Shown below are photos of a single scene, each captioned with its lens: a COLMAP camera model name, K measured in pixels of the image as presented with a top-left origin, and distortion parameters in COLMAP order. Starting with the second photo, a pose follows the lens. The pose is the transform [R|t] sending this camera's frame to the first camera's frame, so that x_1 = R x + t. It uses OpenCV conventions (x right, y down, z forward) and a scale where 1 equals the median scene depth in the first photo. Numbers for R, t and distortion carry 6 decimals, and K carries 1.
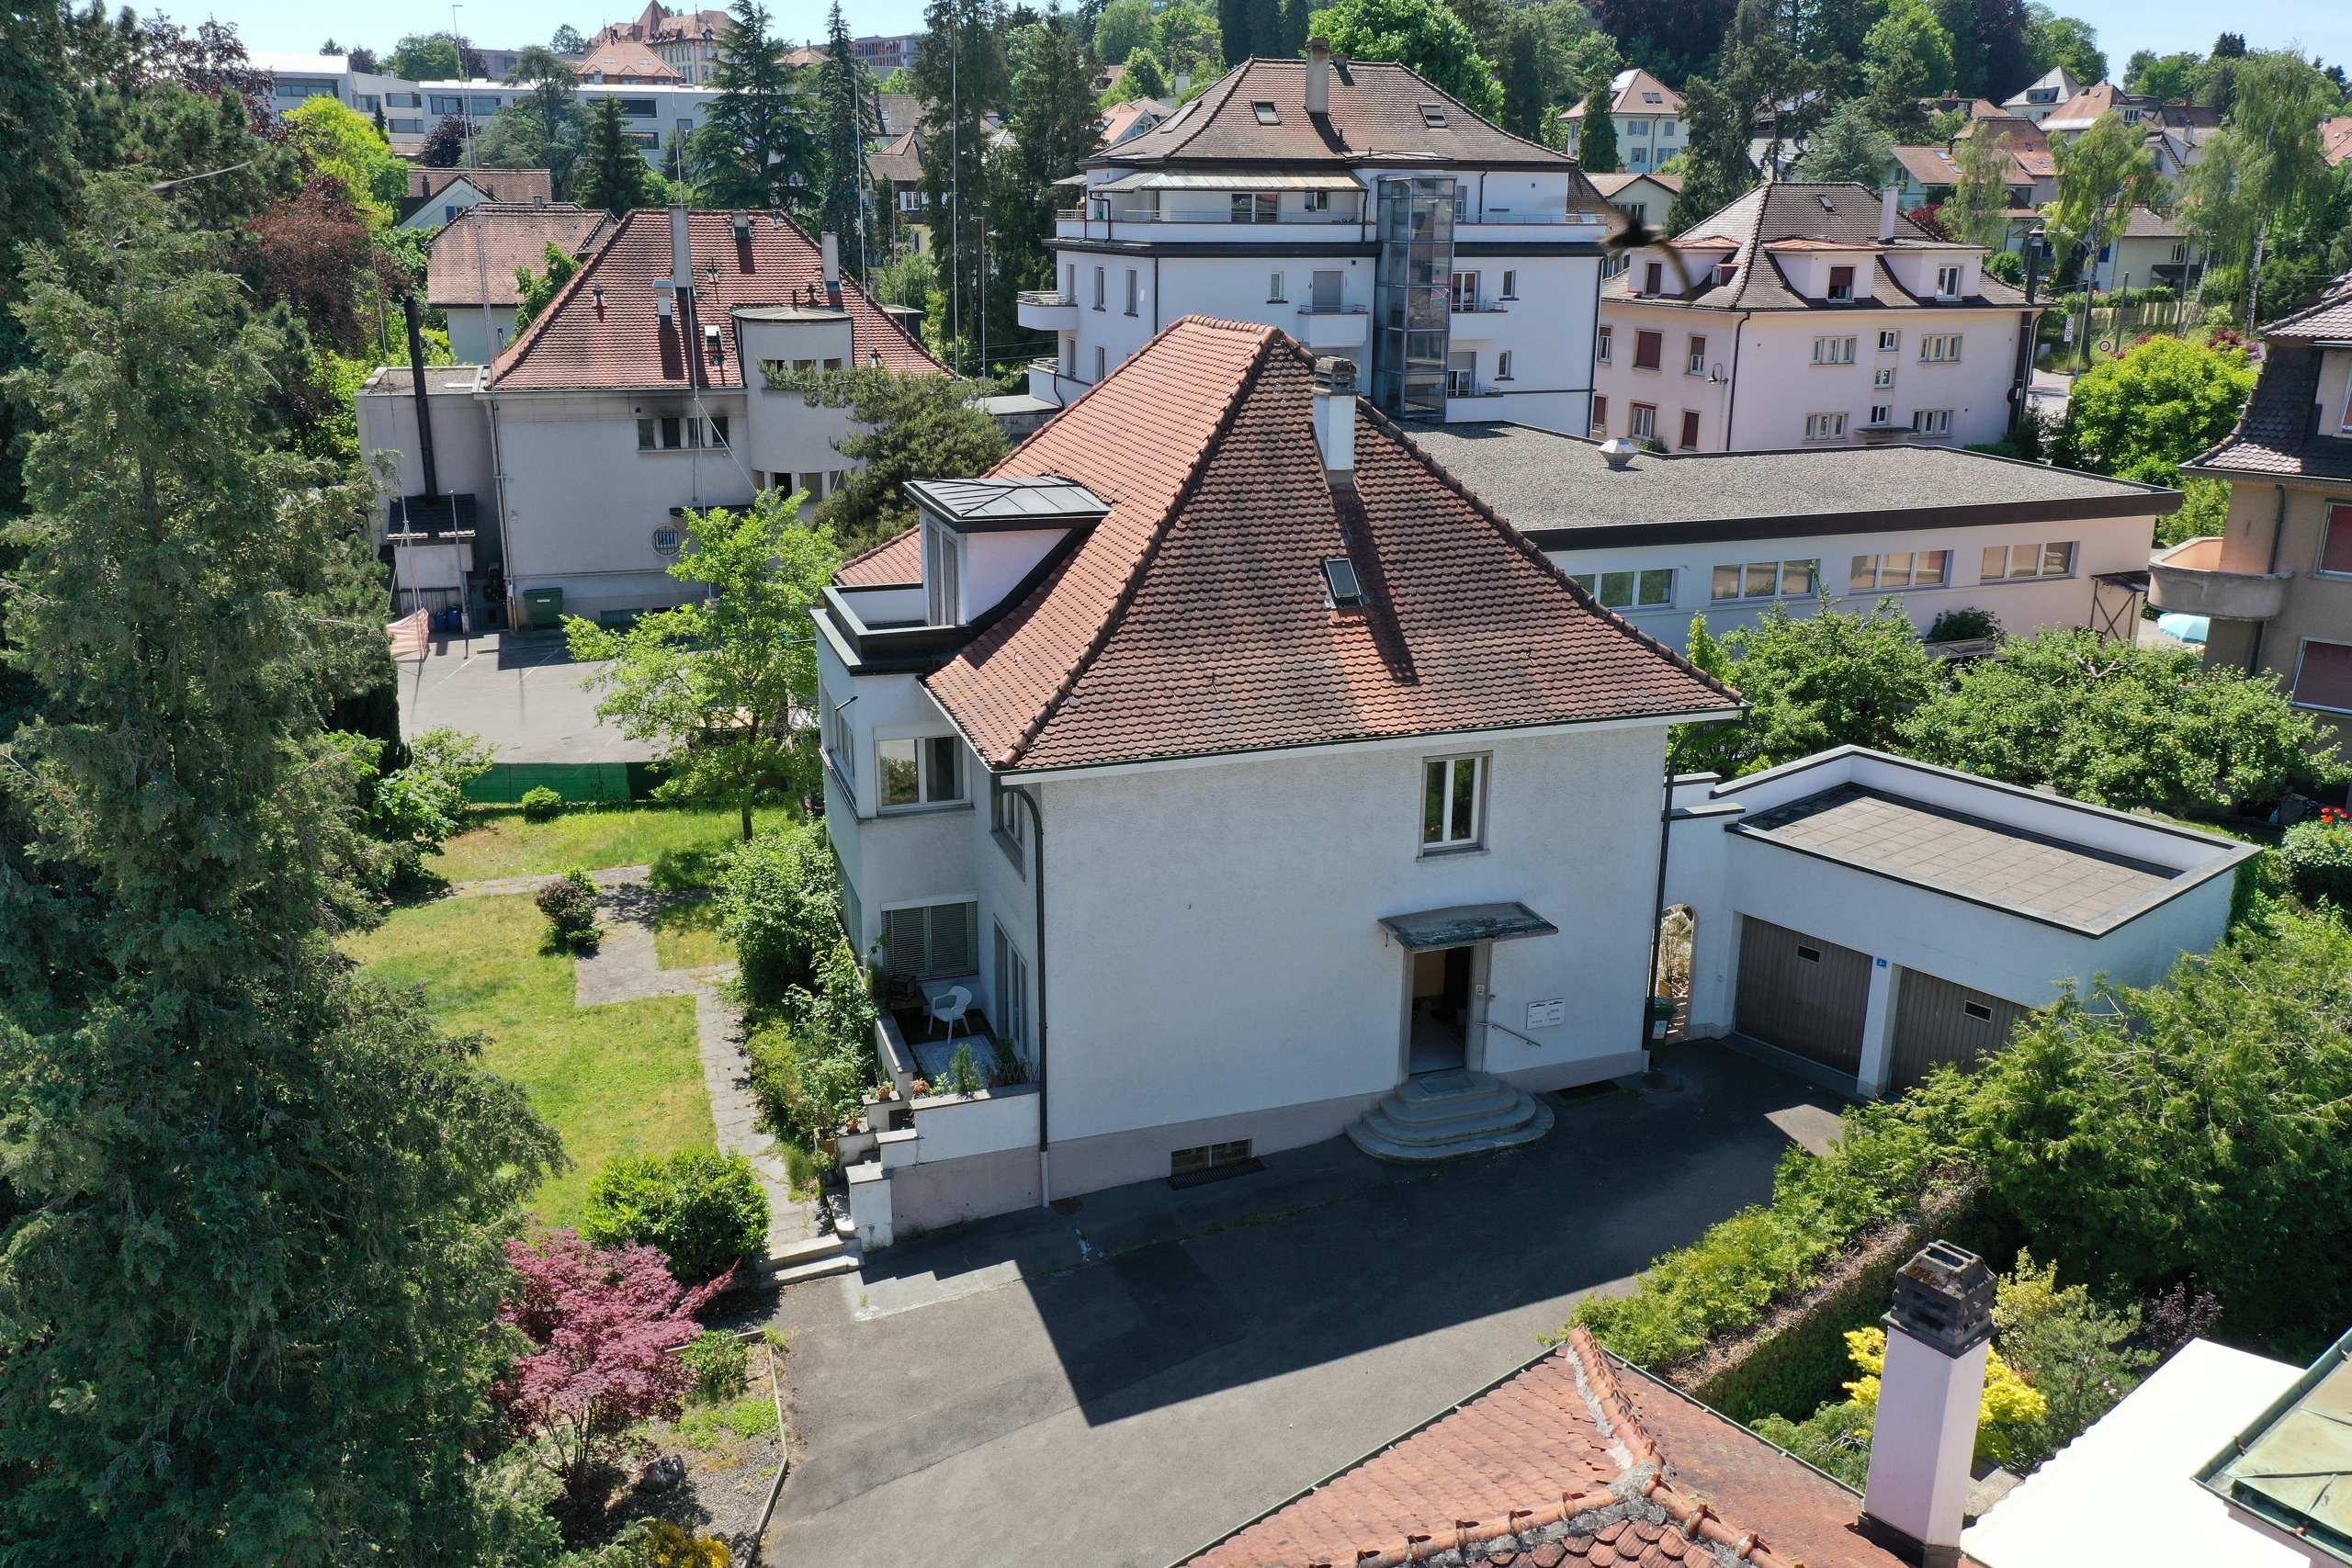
lens RADIAL K [[1915.6, 0, 1176.0], [0, 1915.6, 784.0], [0, 0, 1]] dist [0.014044, -0.003025]
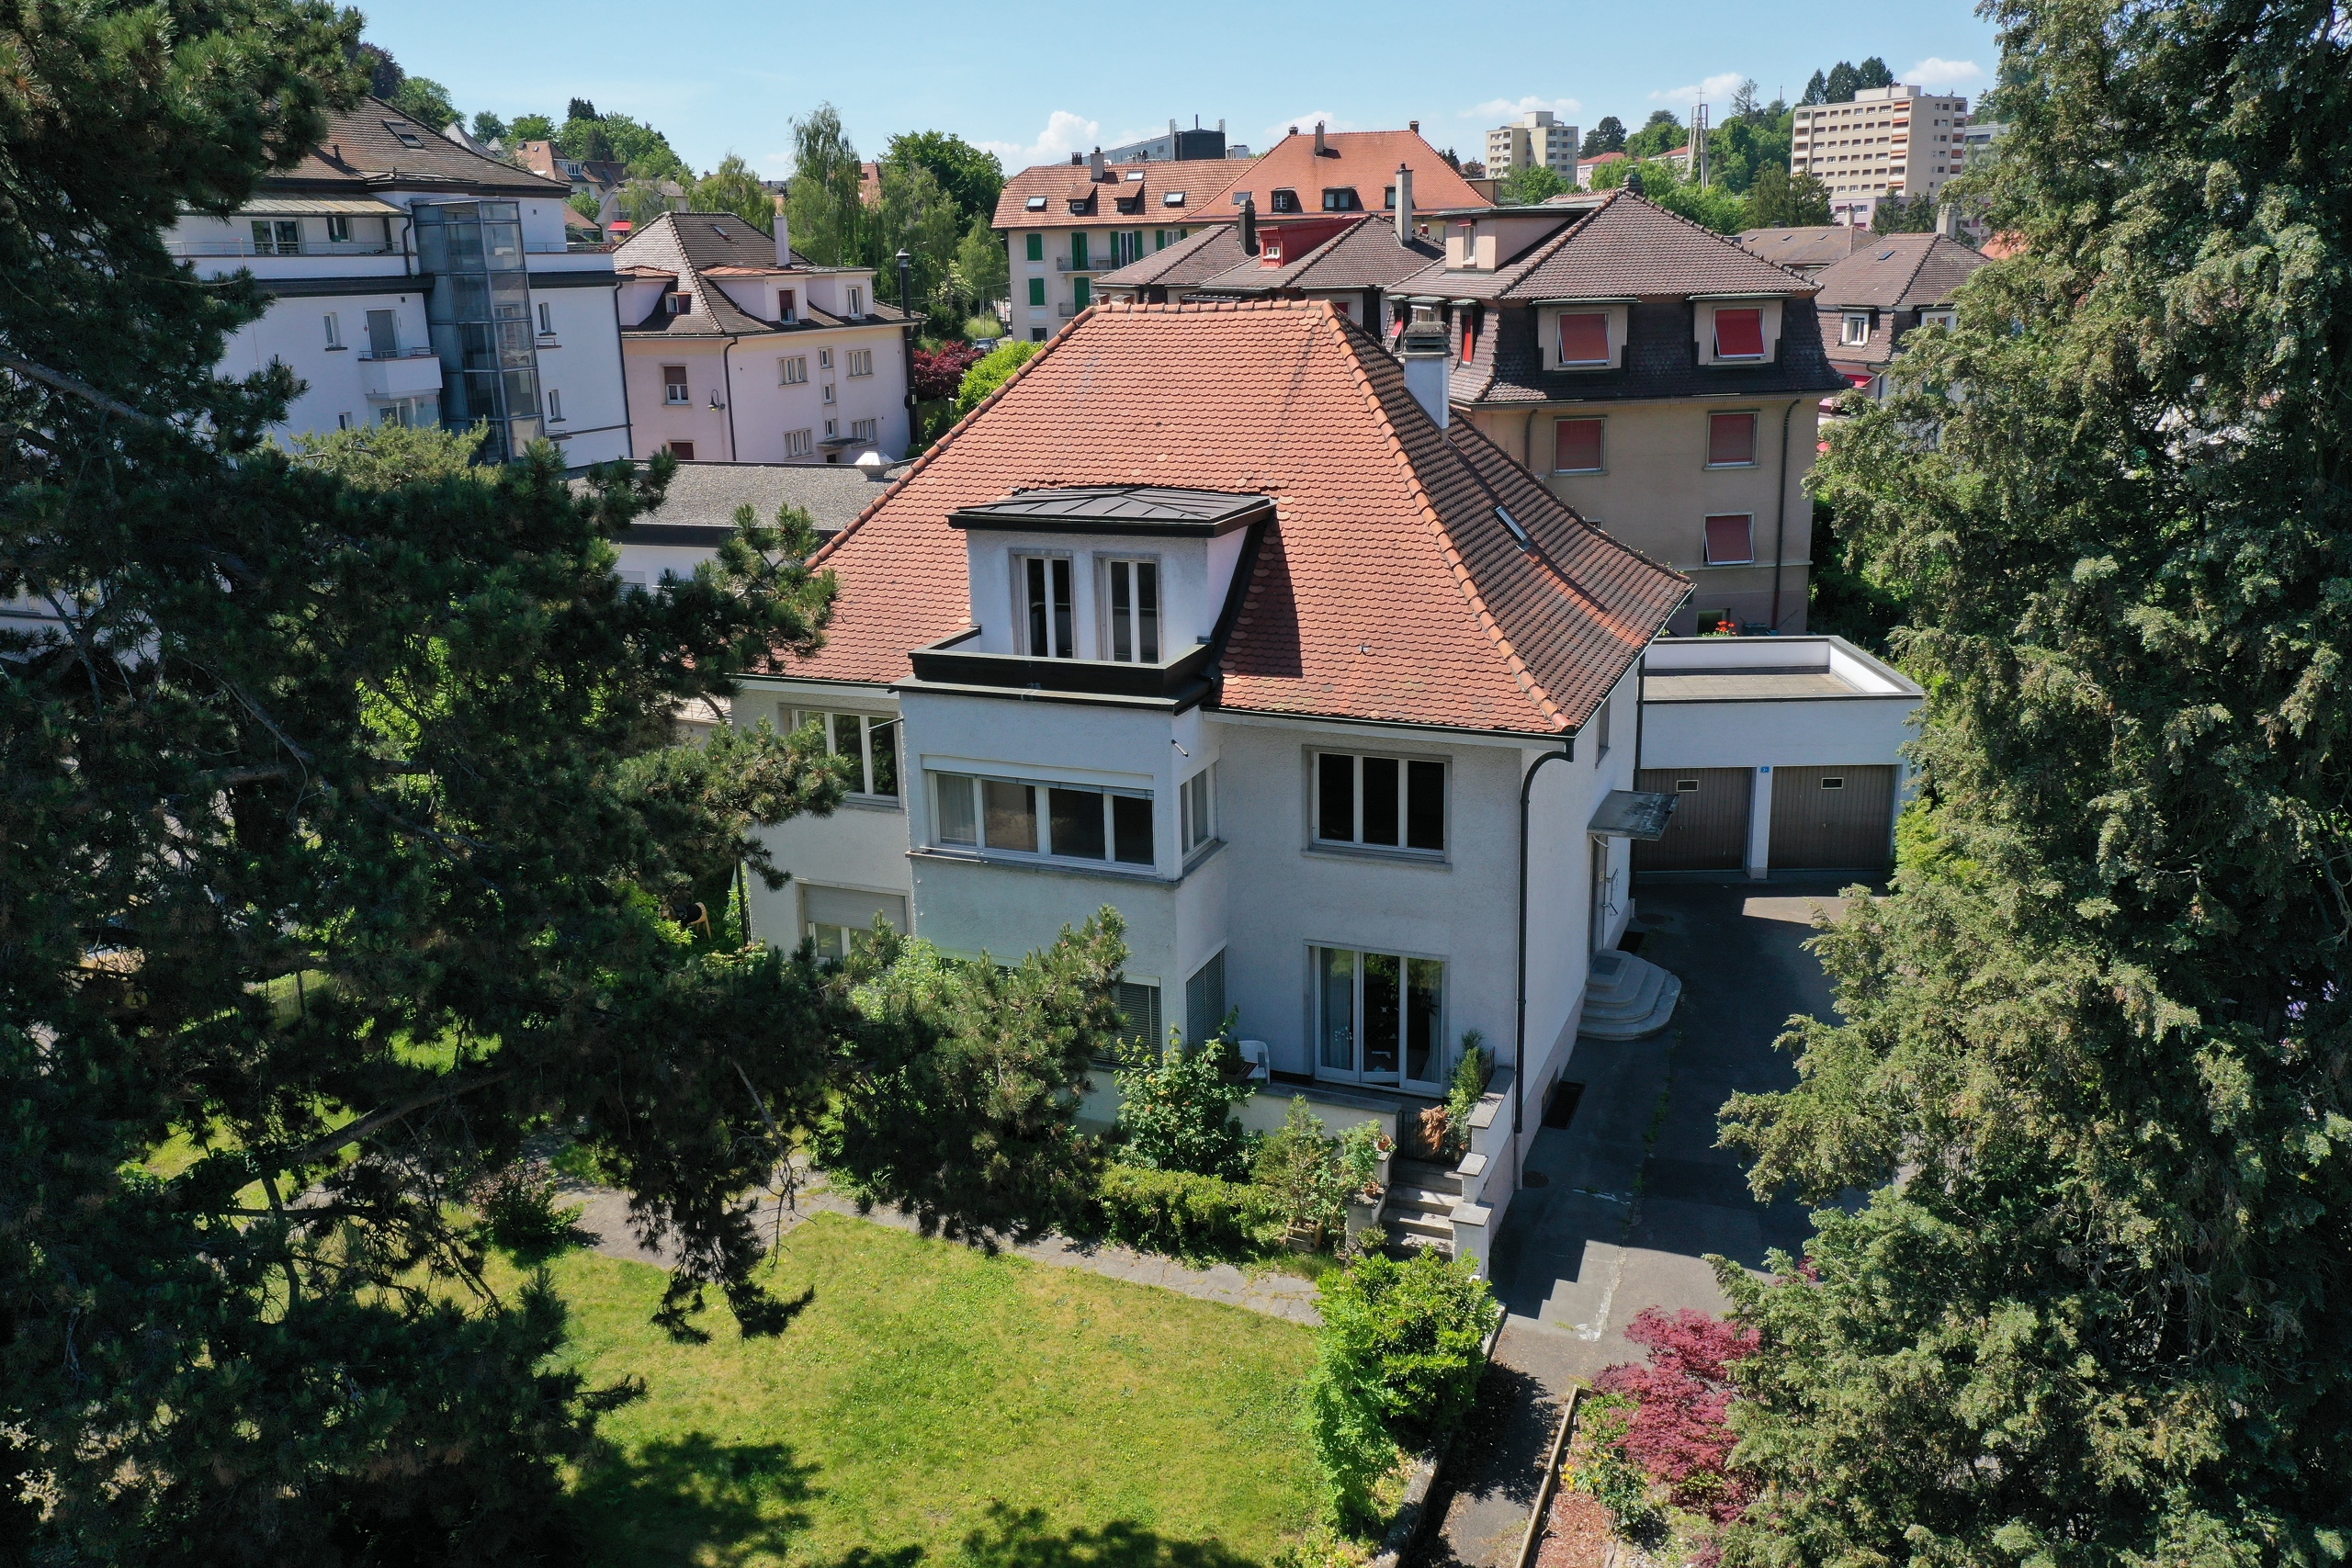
lens RADIAL K [[1915.6, 0, 1176.0], [0, 1915.6, 784.0], [0, 0, 1]] dist [0.014044, -0.003025]
pose [[0.640022, -0.225336, 0.734572, -0.345960], [0.248716, 0.965315, 0.079416, -0.040473], [-0.726989, 0.131871, 0.673868, 0.179661]]
